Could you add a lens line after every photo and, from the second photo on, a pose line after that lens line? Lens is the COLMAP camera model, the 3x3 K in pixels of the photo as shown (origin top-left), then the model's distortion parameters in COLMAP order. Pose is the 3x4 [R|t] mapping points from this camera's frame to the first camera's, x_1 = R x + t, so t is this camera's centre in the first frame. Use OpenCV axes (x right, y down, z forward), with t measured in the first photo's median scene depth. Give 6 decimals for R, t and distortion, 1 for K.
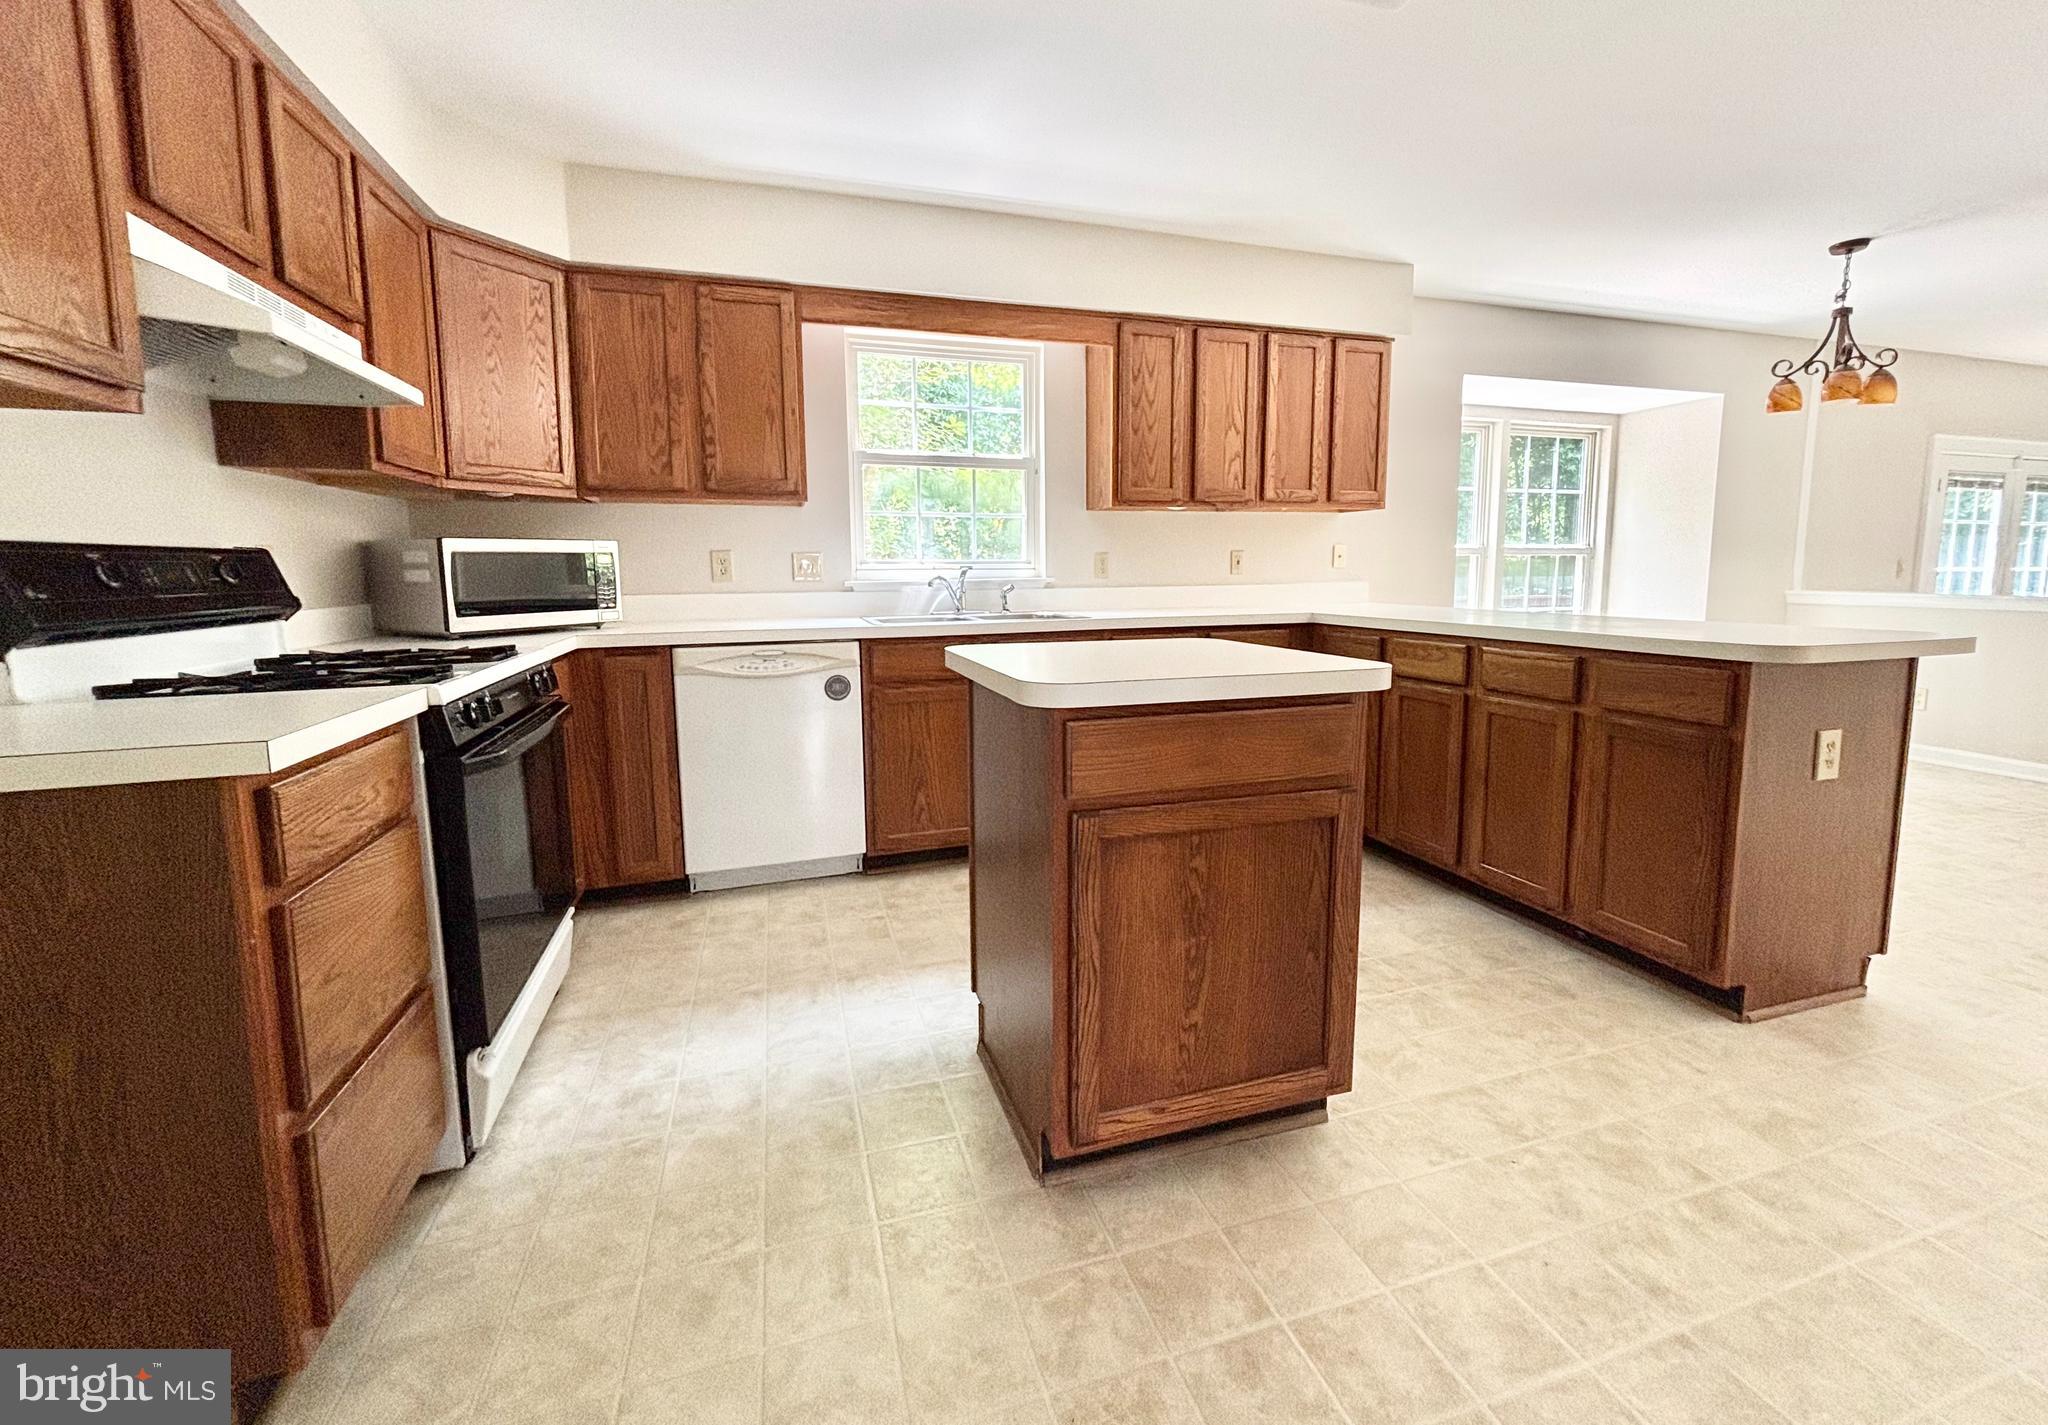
lens RADIAL K [[824.9, 0, 1020.2], [0, 824.9, 679.5], [0, 0, 1]] dist [-0.000205, -0.001173]
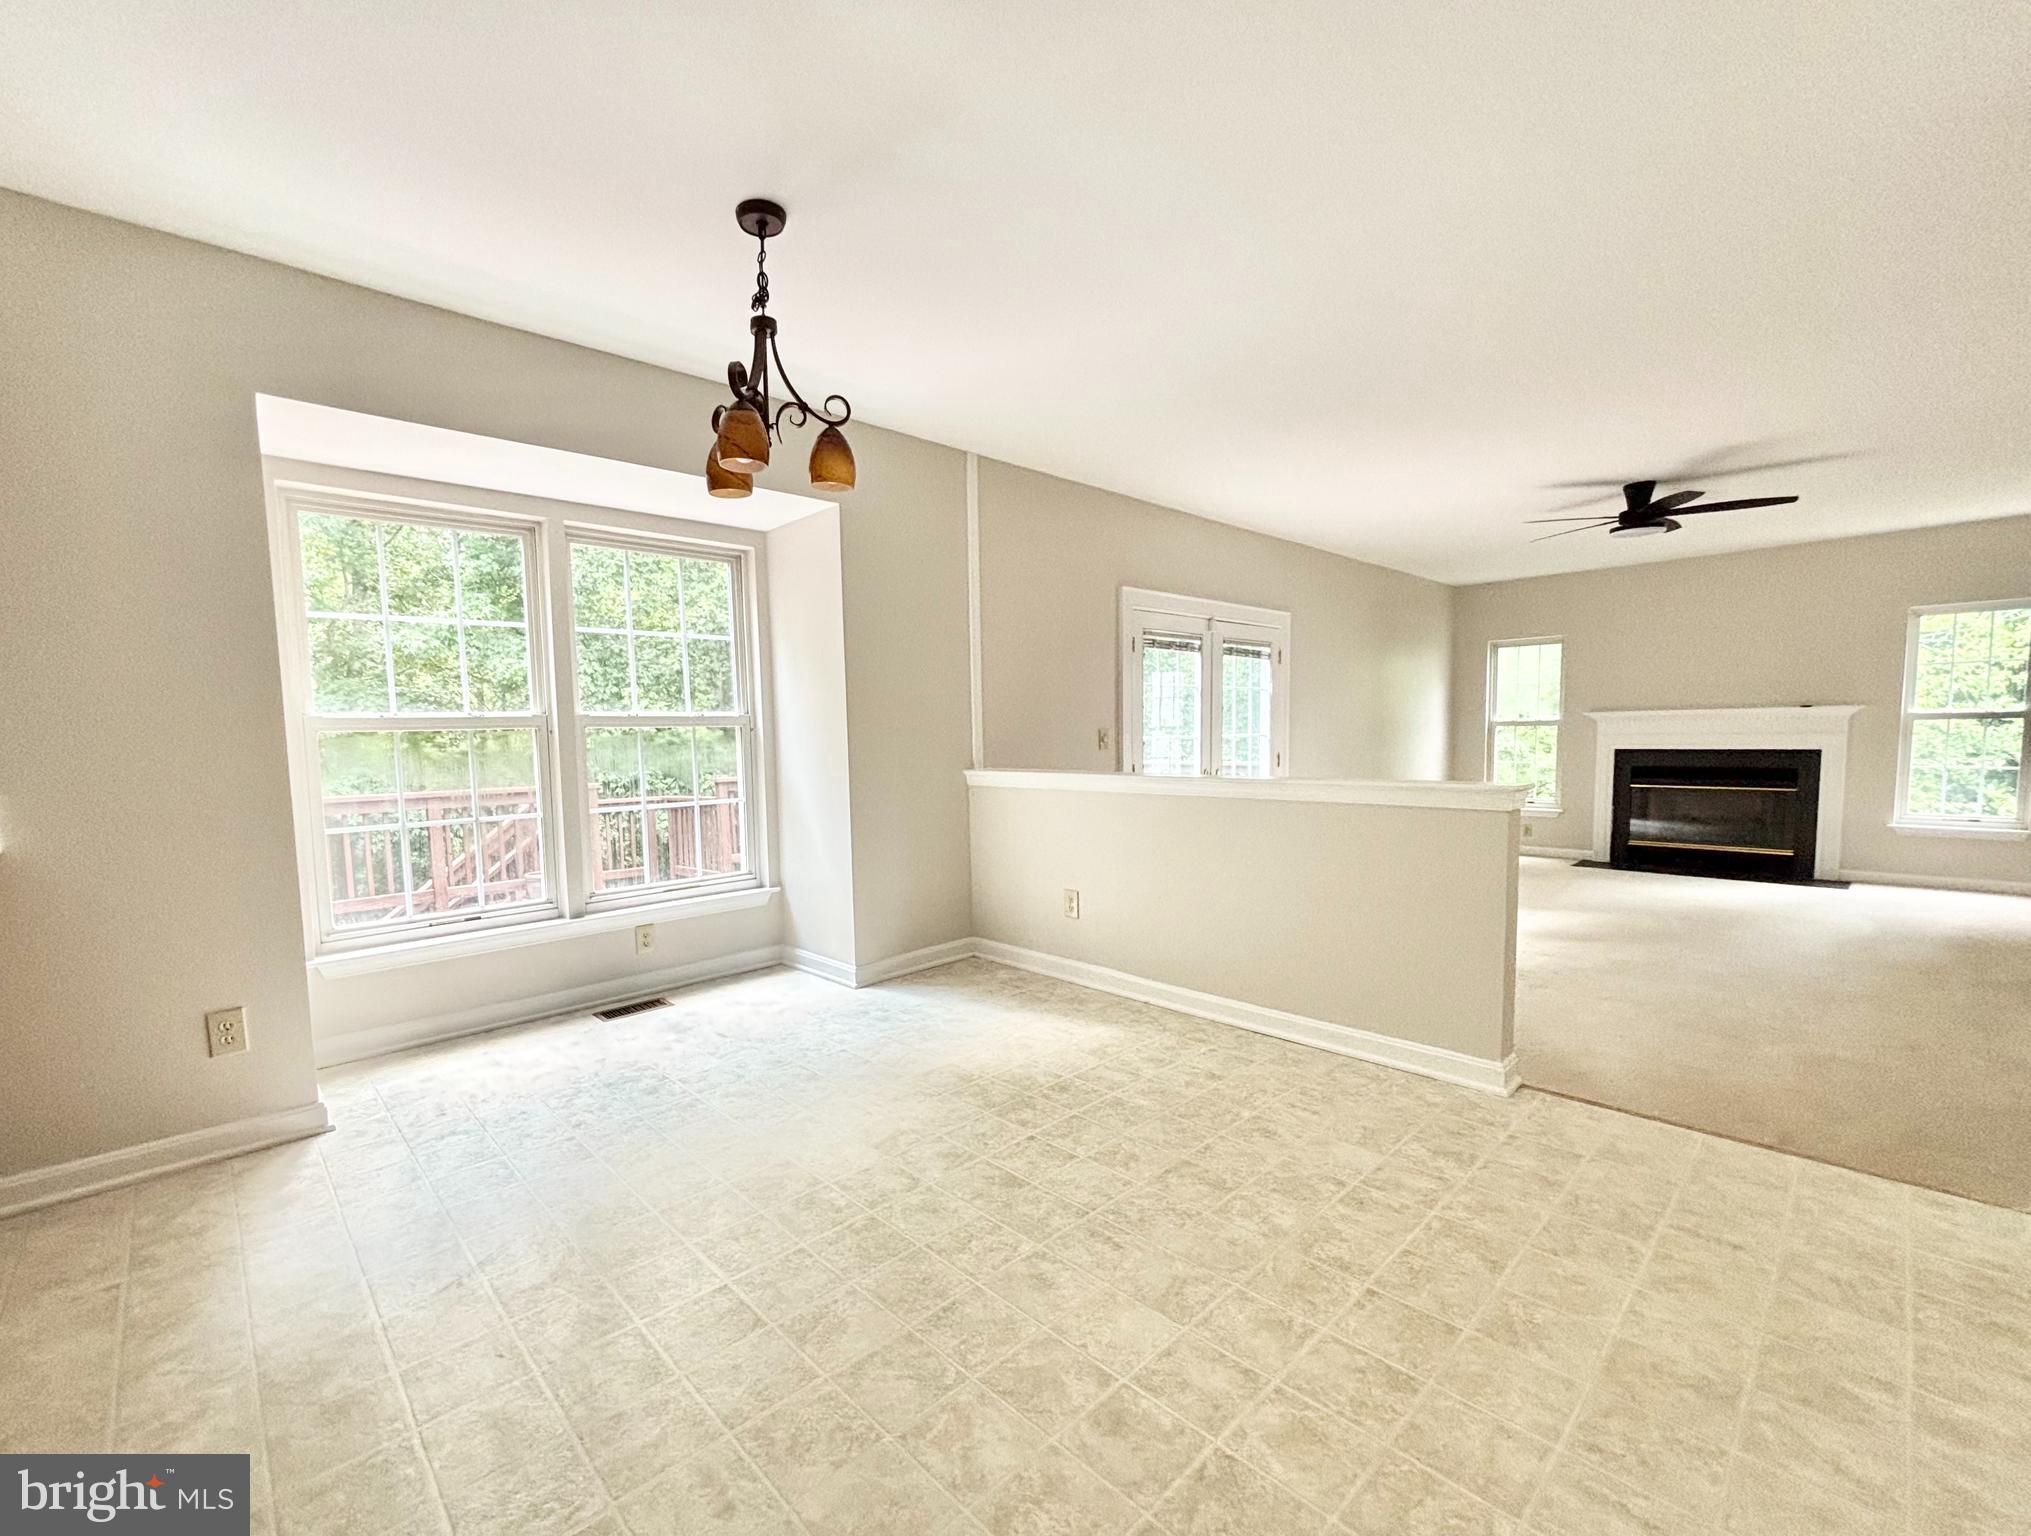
lens RADIAL K [[845.4, 0, 987.3], [0, 845.4, 808.5], [0, 0, 1]] dist [0.006681, -0.000656]
pose [[0.898895, -0.052381, 0.435022, 0.864639], [0.074094, 0.996702, -0.033088, -0.064756], [-0.431855, 0.061975, 0.899811, 0.400462]]
